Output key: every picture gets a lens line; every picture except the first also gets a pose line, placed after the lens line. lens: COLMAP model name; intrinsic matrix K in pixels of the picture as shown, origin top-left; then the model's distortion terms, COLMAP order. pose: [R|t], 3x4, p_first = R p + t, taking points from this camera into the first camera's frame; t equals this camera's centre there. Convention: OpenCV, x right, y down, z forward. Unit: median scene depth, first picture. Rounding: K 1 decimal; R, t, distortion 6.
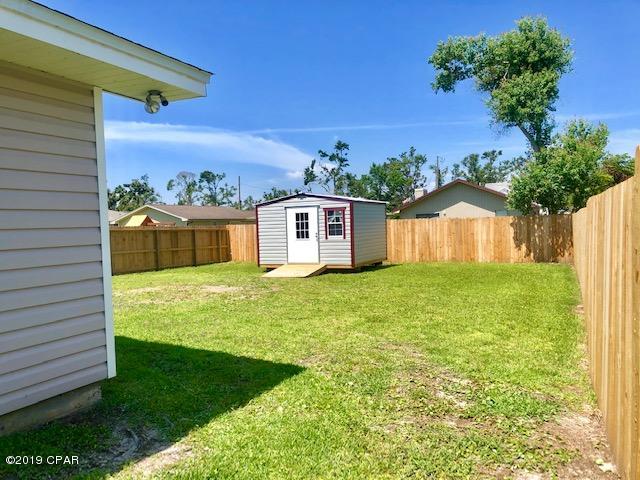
lens RADIAL K [[529.3, 0, 317.0], [0, 529.3, 242.8], [0, 0, 1]] dist [0.037657, -0.055907]
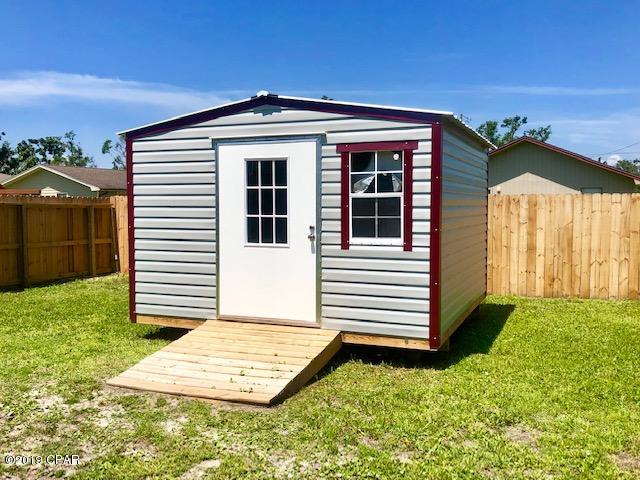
lens RADIAL K [[607.5, 0, 321.7], [0, 607.5, 238.4], [0, 0, 1]] dist [0.035957, 0.000000]
pose [[0.998319, 0.027264, 0.051153, -0.011468], [-0.028405, 0.999360, 0.021726, -0.016509], [-0.050528, -0.023142, 0.998455, 0.560710]]
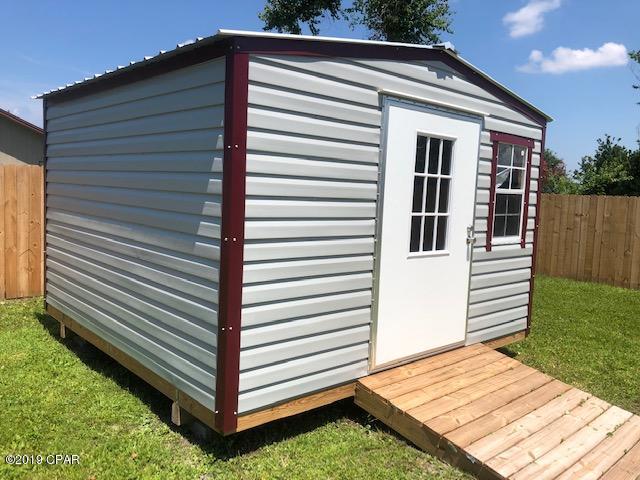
lens RADIAL K [[529.3, 0, 320.3], [0, 529.3, 237.5], [0, 0, 1]] dist [0.037657, -0.055907]
pose [[0.382761, -0.032772, 0.923266, -0.226136], [-0.021586, 0.998781, 0.044401, -0.019730], [-0.923595, -0.036925, 0.381587, 0.837231]]
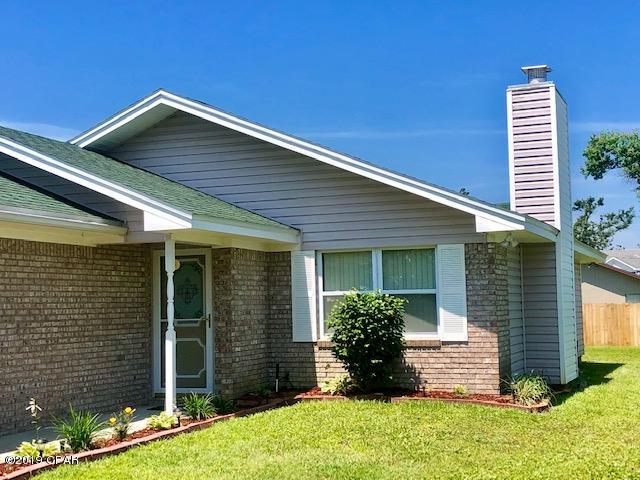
lens RADIAL K [[978.3, 0, 325.6], [0, 978.3, 237.3], [0, 0, 1]] dist [0.118859, 0.000000]
pose [[0.996807, 0.022102, 0.076734, -0.467207], [-0.013772, 0.994117, -0.107435, 0.042515], [-0.078657, 0.106036, 0.991246, -0.926443]]
